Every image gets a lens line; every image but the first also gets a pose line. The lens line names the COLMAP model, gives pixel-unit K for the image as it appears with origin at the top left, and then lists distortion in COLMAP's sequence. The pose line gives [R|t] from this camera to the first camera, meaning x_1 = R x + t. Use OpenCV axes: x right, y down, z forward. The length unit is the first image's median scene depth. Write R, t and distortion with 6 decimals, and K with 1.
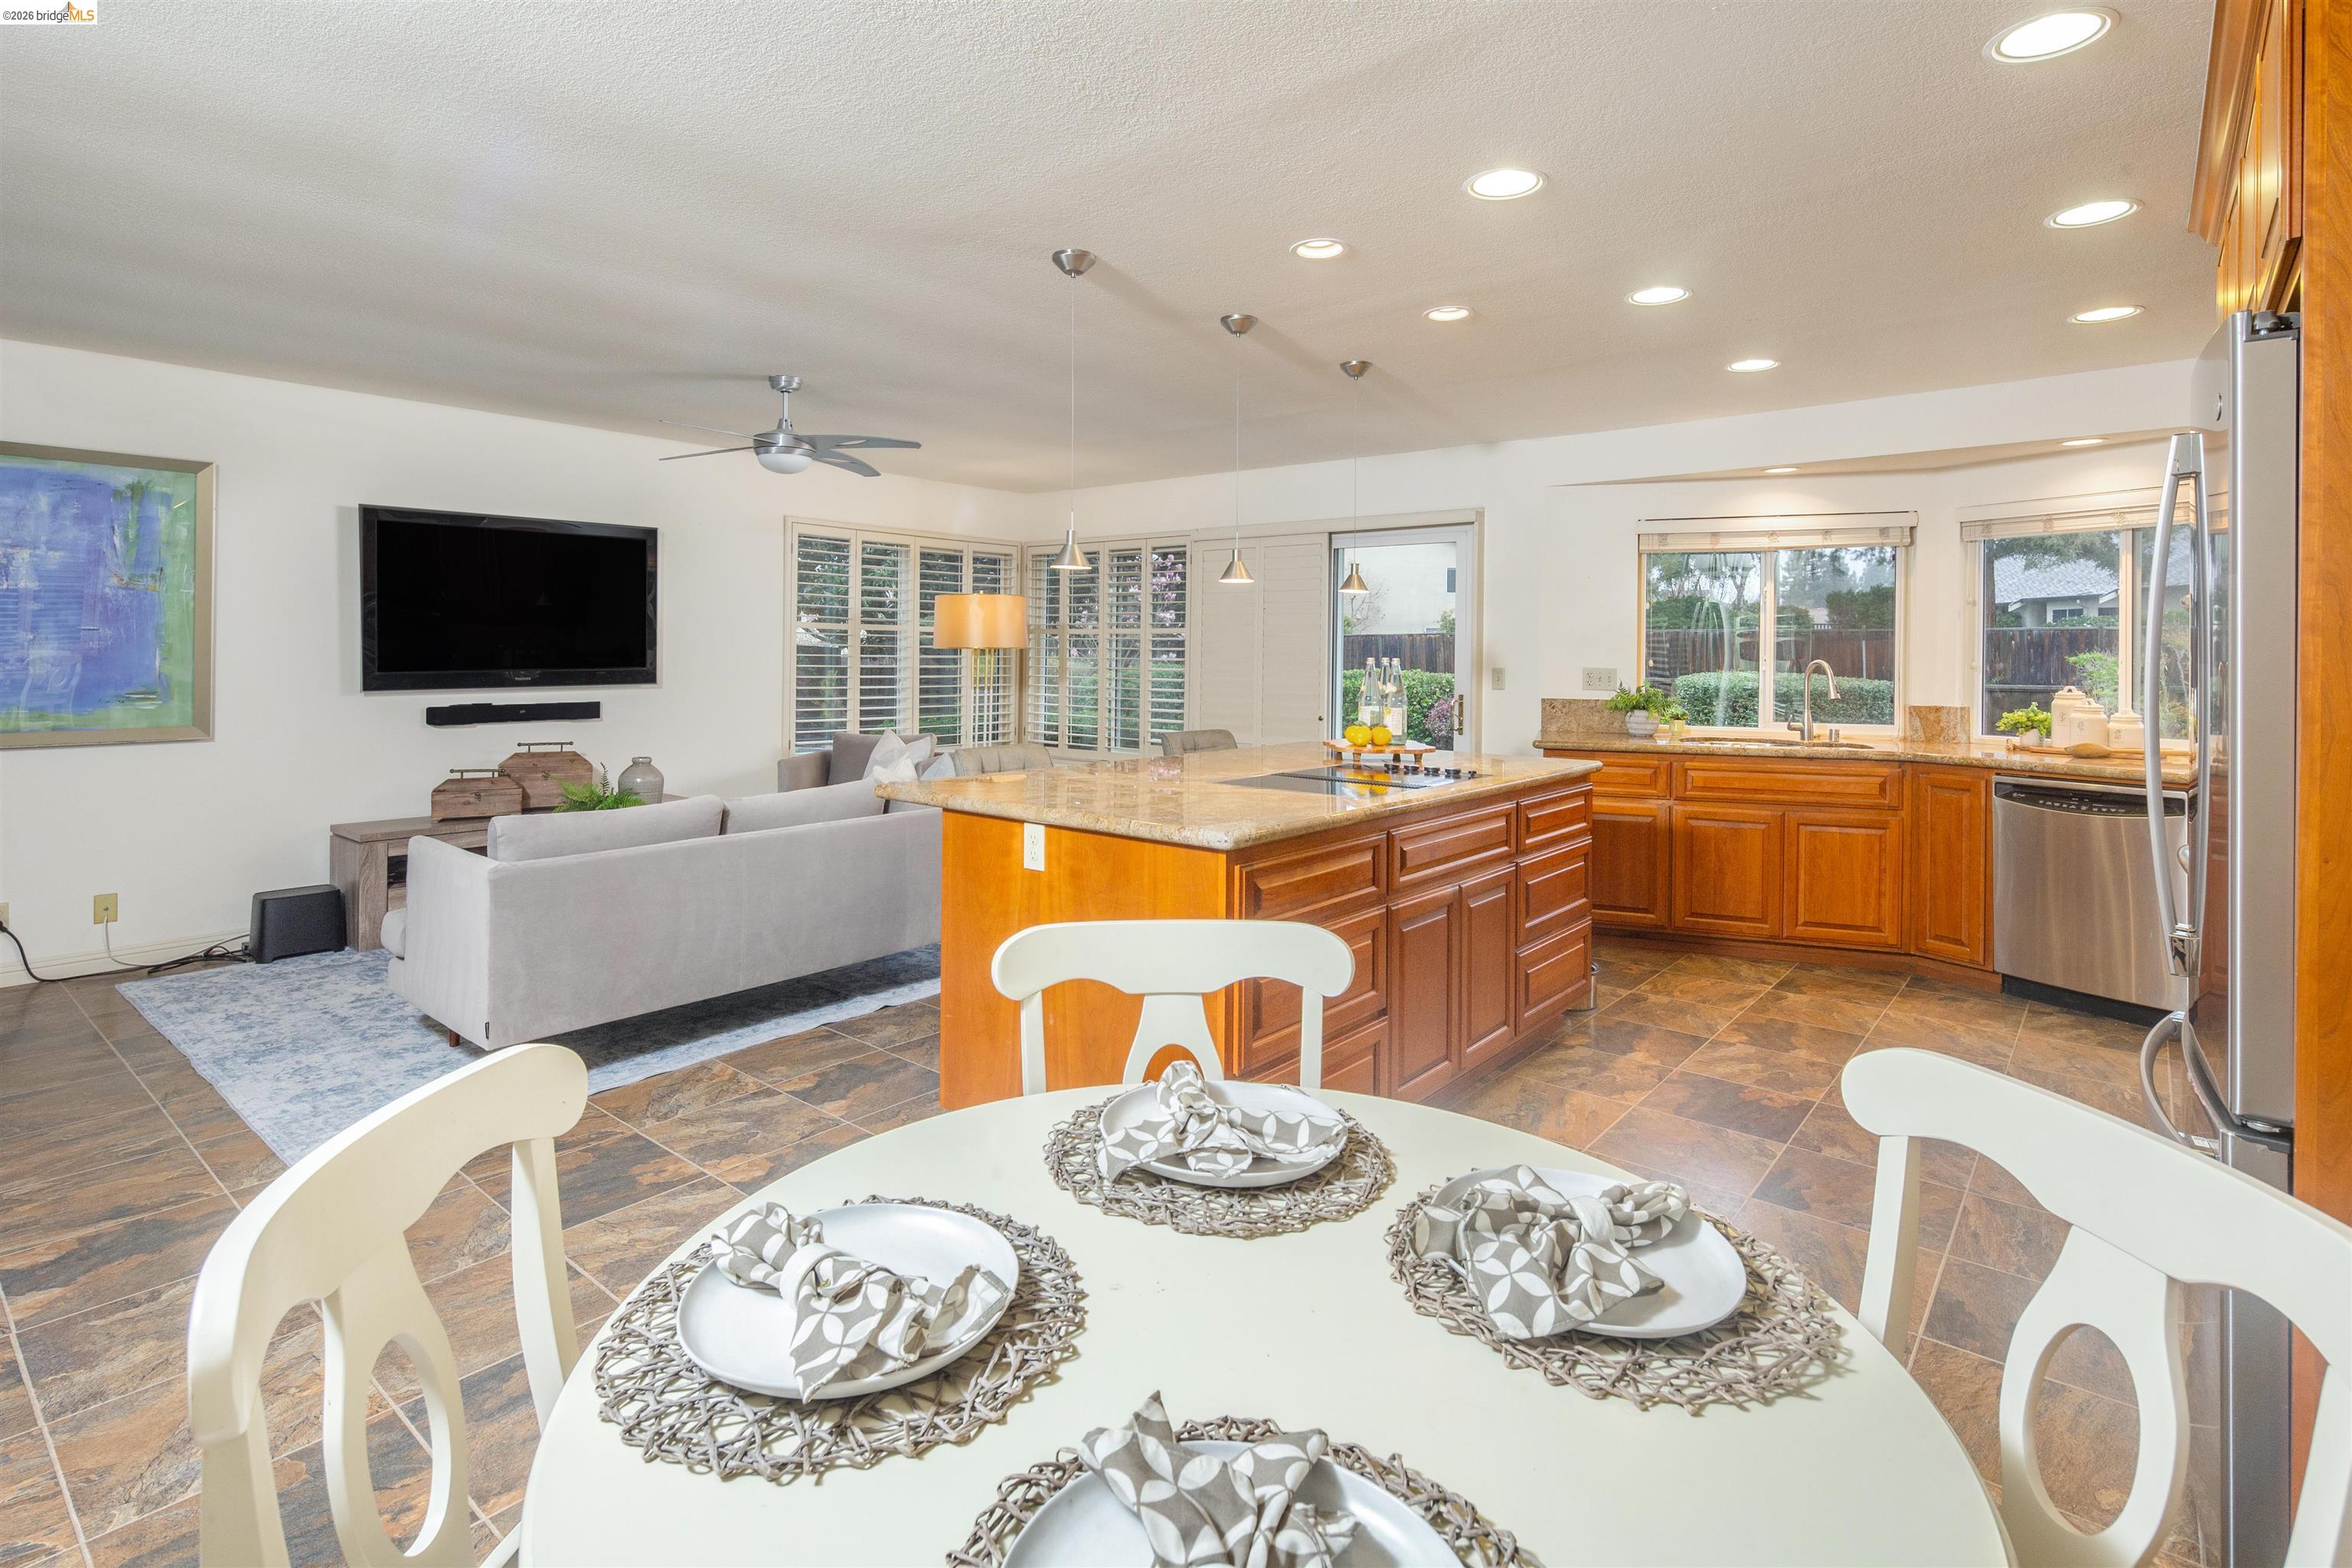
lens RADIAL K [[1153.8, 0, 1160.9], [0, 1153.8, 655.3], [0, 0, 1]] dist [0.008676, -0.004426]
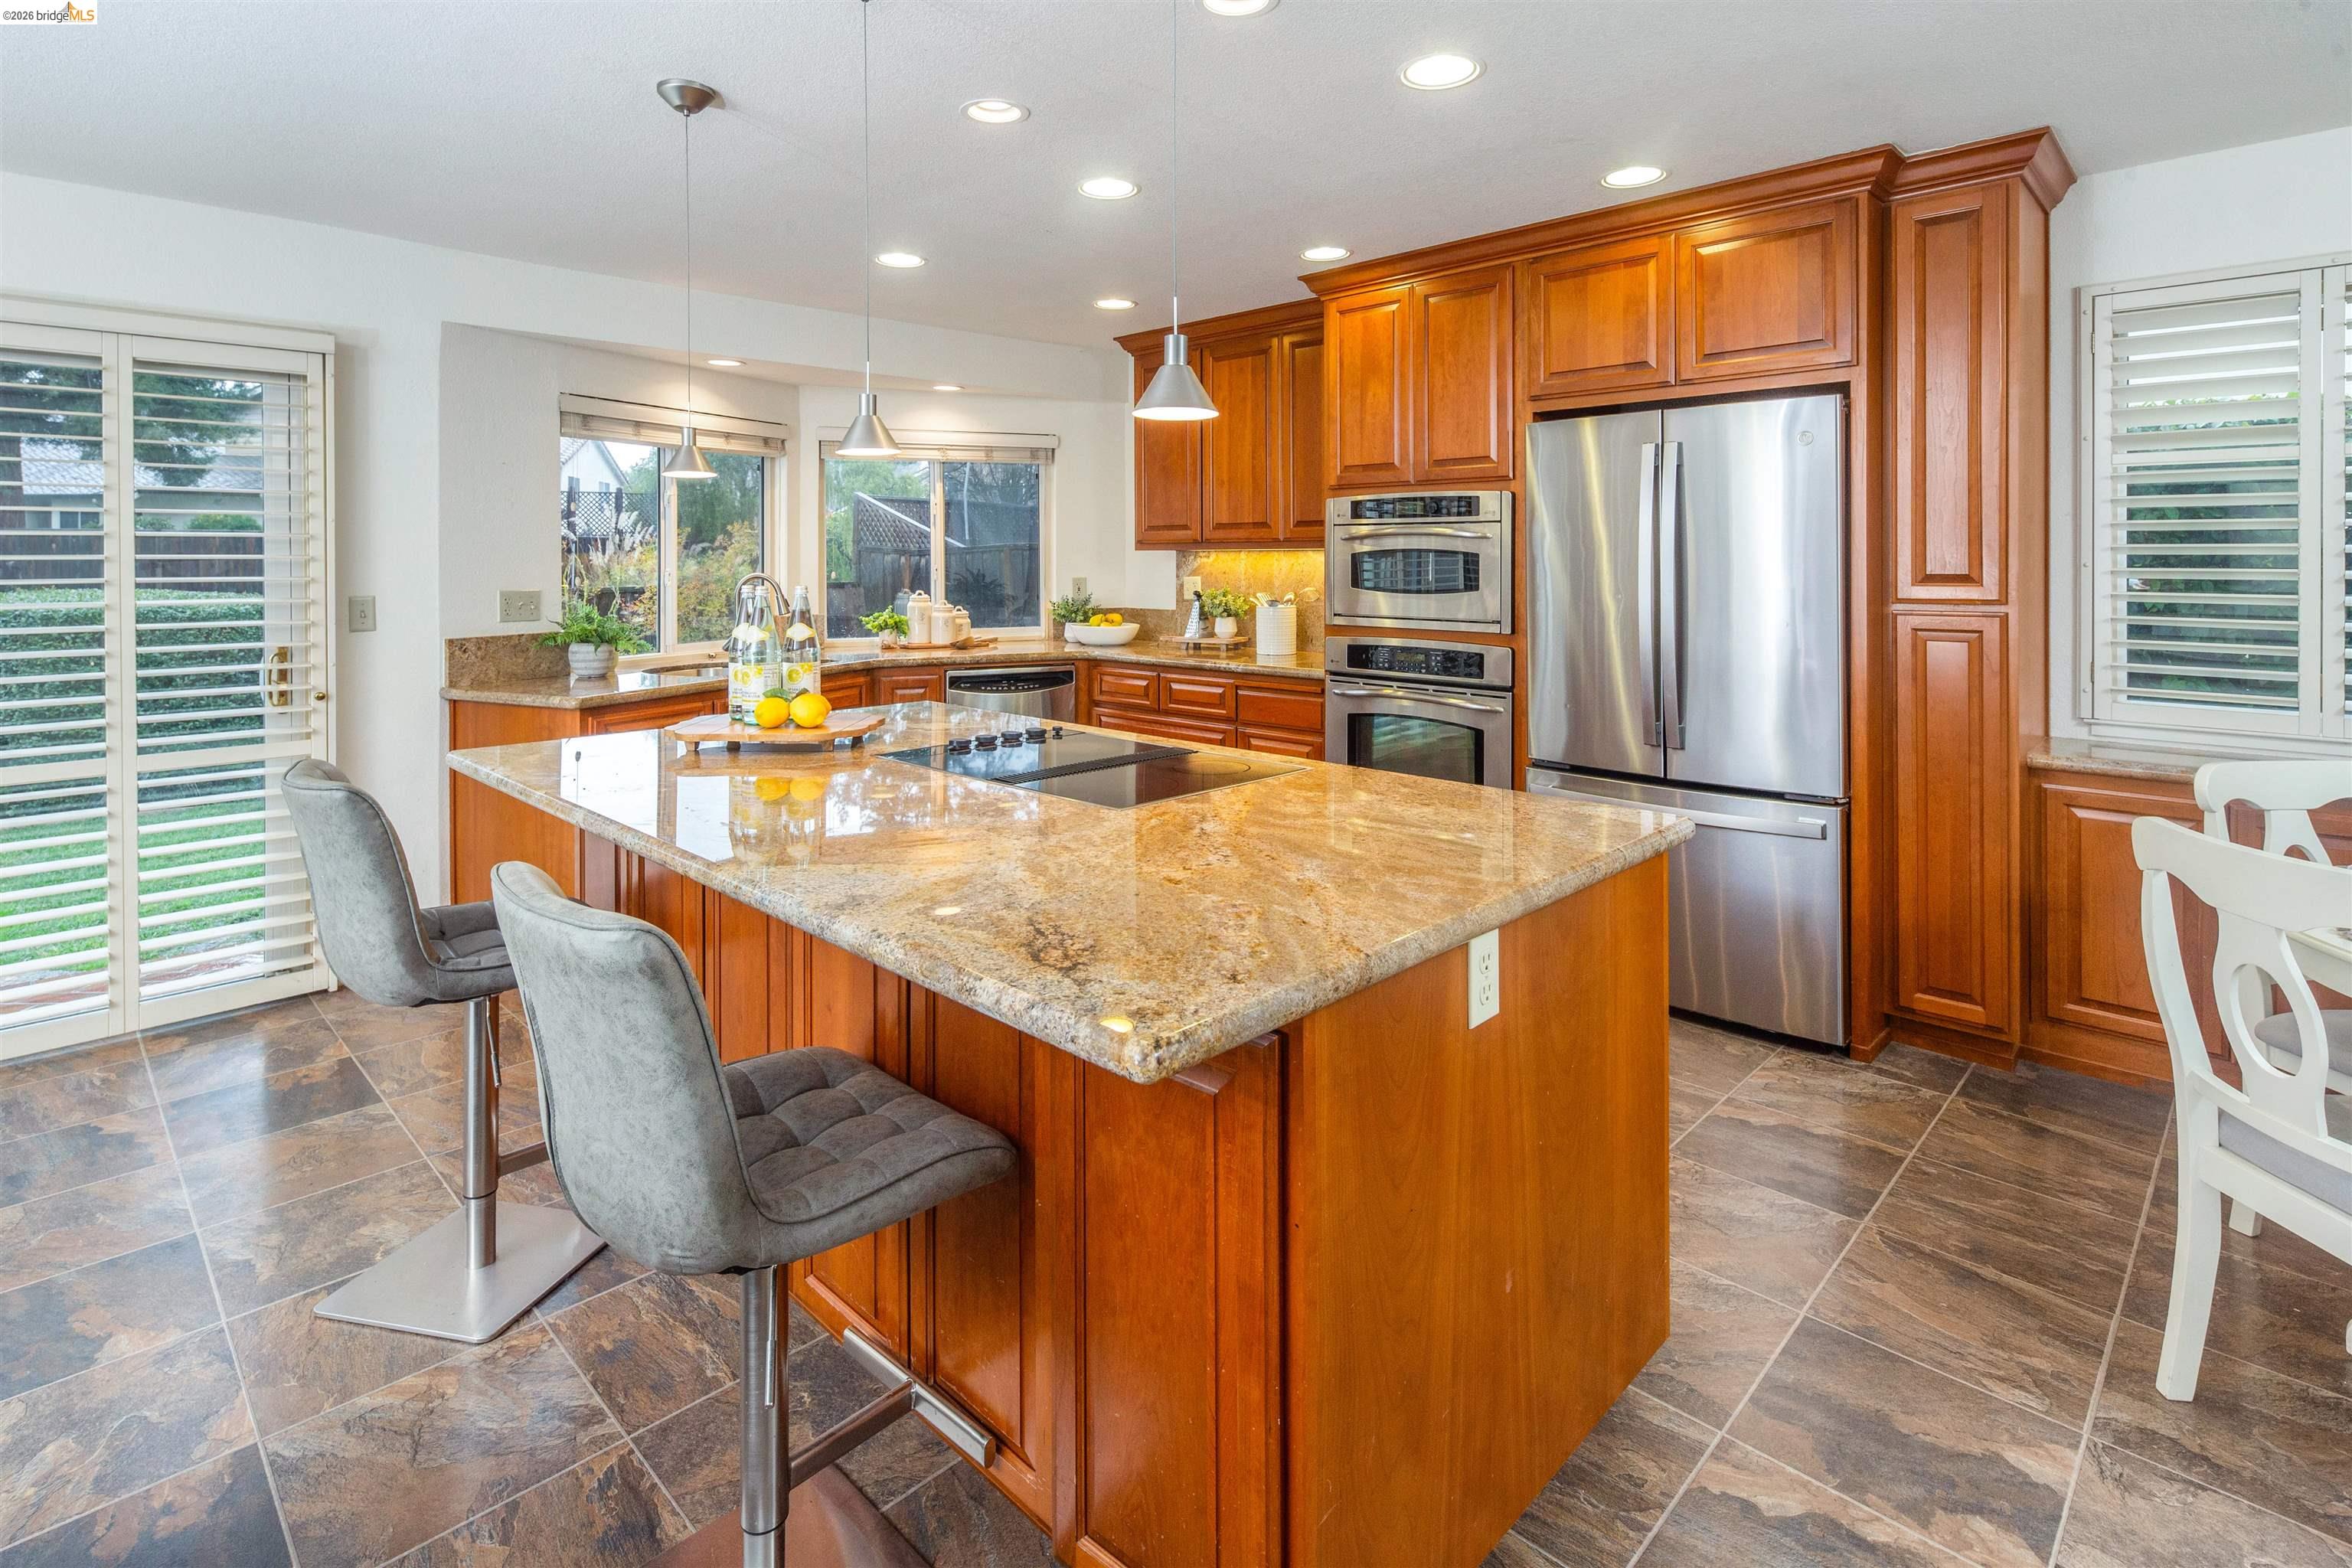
lens RADIAL K [[1153.8, 0, 1176.0], [0, 1153.8, 577.4], [0, 0, 1]] dist [0.008676, -0.004426]
pose [[0.077776, -0.024960, 0.996658, -0.354361], [0.008642, 0.999666, 0.024361, -0.013084], [-0.996933, 0.006719, 0.077966, 0.623660]]
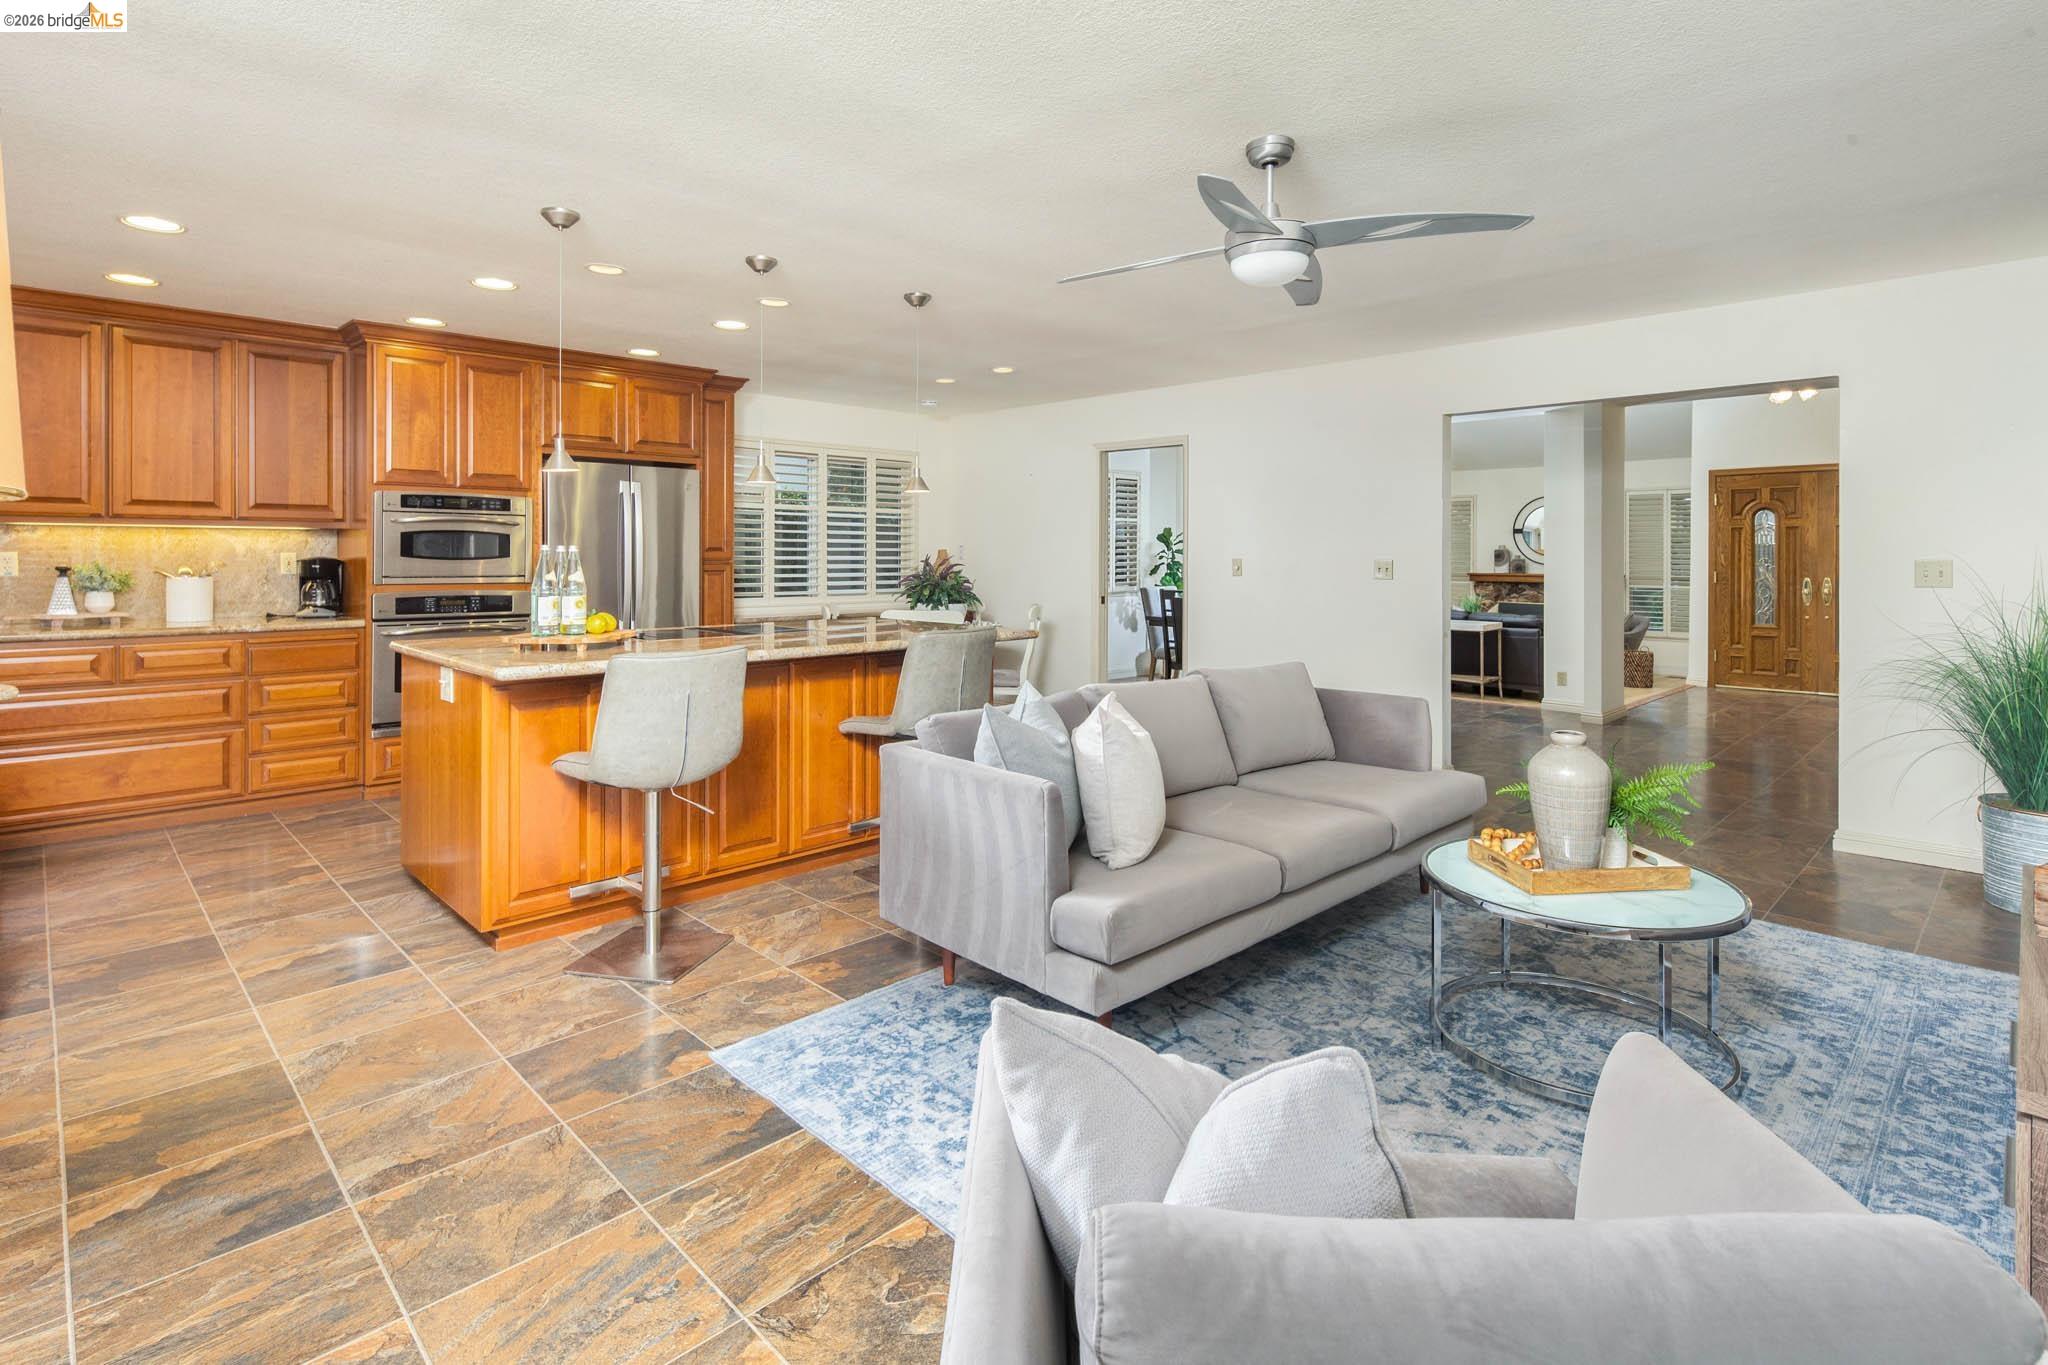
lens RADIAL K [[1004.7, 0, 1023.2], [0, 1004.7, 559.0], [0, 0, 1]] dist [0.008676, -0.004426]
pose [[-0.996022, -0.011436, 0.088366, -0.217212], [-0.010636, 0.999898, 0.009513, 0.001833], [-0.088466, 0.008535, -0.996043, 1.533577]]
